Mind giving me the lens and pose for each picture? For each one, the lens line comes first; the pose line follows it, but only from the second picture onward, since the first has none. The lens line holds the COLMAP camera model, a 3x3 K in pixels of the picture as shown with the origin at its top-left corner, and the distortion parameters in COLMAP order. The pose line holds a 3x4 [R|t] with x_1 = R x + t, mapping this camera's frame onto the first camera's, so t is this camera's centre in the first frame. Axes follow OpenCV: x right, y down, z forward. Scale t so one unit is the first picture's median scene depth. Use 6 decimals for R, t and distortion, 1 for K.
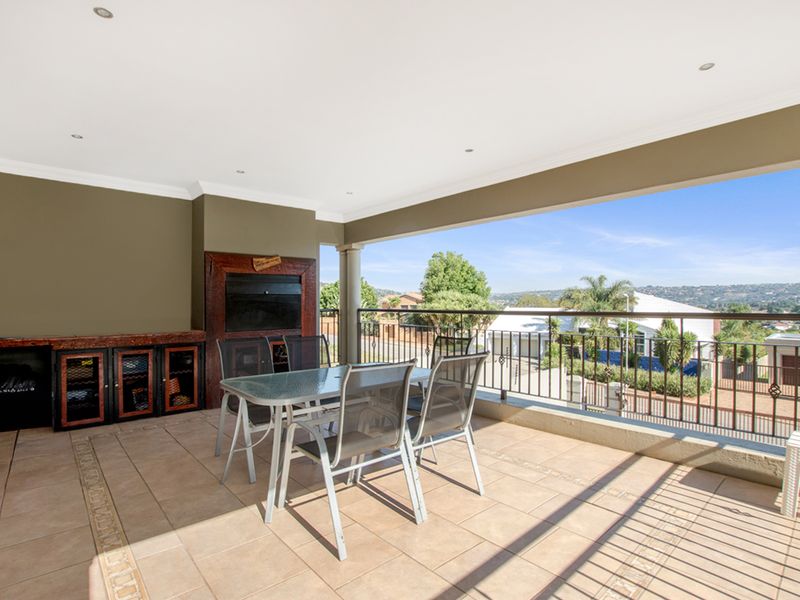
lens RADIAL K [[432.6, 0, 400.0], [0, 432.6, 300.0], [0, 0, 1]] dist [-0.006843, -0.000854]
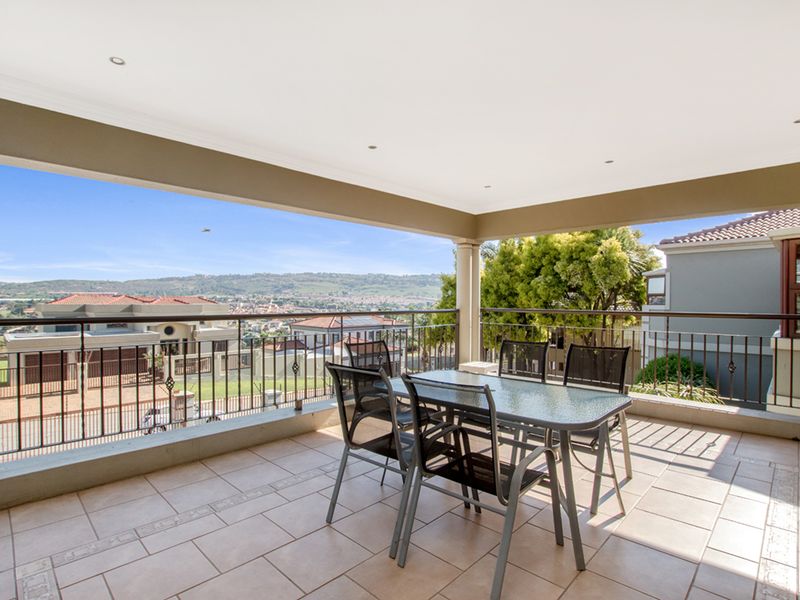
lens RADIAL K [[416.6, 0, 402.6], [0, 416.6, 312.4], [0, 0, 1]] dist [0.013841, 0.000724]
pose [[-0.057494, -0.022086, 0.998101, -0.551740], [-0.008299, 0.999731, 0.021644, 0.000475], [-0.998311, -0.007039, -0.057662, 0.700777]]
